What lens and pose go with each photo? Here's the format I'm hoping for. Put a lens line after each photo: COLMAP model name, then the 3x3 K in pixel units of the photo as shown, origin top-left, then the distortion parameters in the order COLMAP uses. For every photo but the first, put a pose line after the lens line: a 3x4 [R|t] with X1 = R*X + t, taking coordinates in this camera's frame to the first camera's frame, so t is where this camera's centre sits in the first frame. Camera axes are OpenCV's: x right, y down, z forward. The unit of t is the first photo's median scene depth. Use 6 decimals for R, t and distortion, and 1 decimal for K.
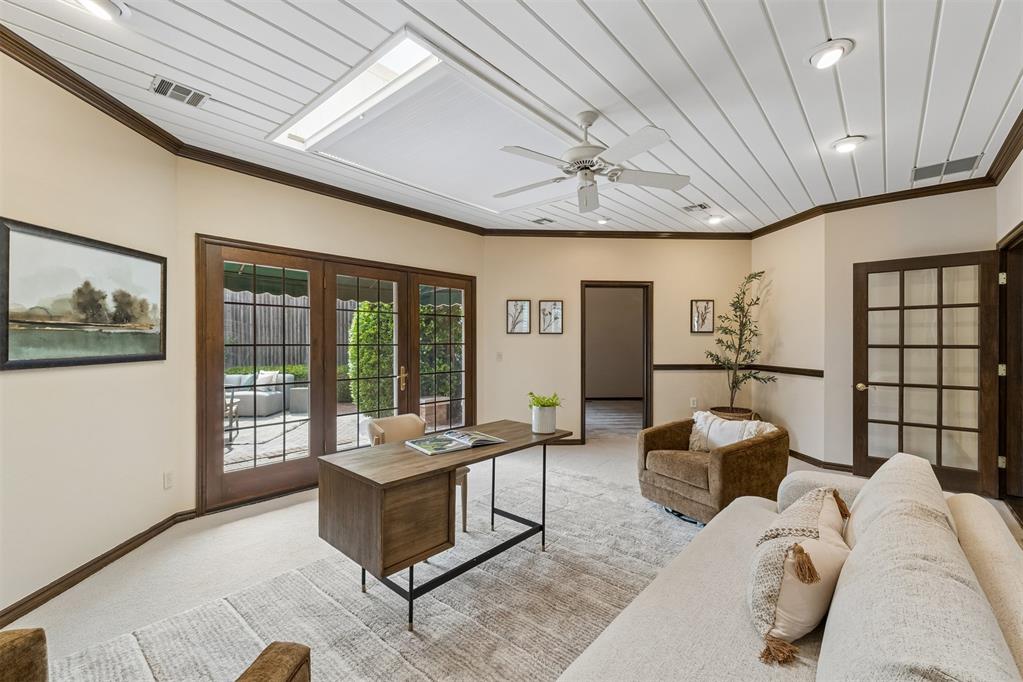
lens RADIAL K [[436.3, 0, 509.6], [0, 436.3, 341.8], [0, 0, 1]] dist [-0.007284, -0.000194]
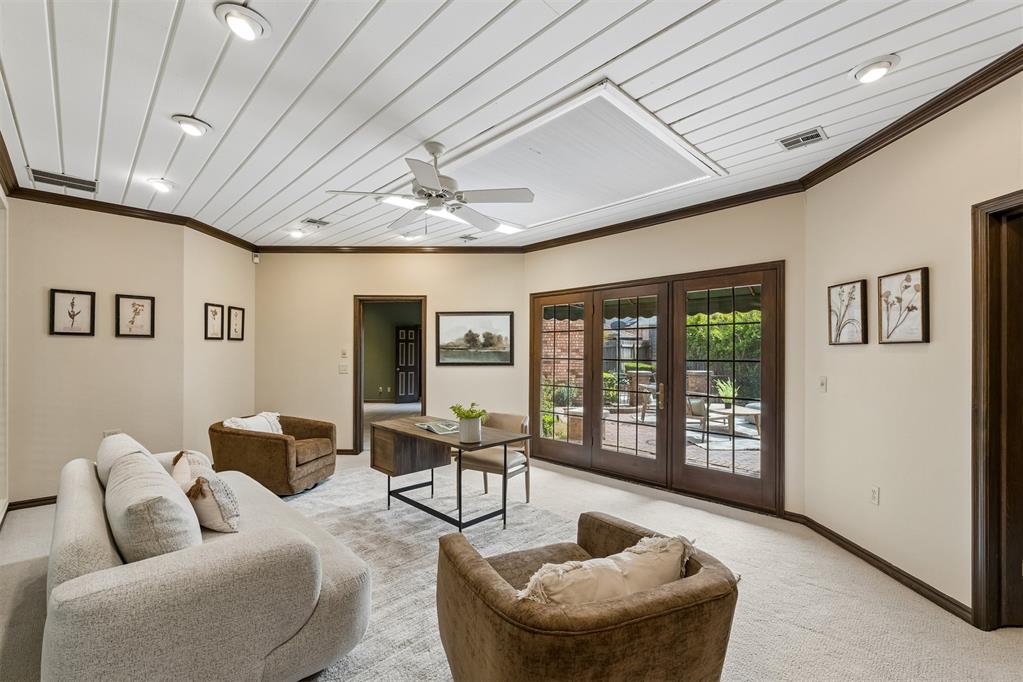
lens RADIAL K [[436.3, 0, 509.9], [0, 436.3, 349.3], [0, 0, 1]] dist [-0.007284, -0.000194]
pose [[-0.078289, -0.014318, -0.996828, 1.114097], [-0.007474, 0.999877, -0.013775, -0.004141], [0.996903, 0.006372, -0.078386, 1.158511]]
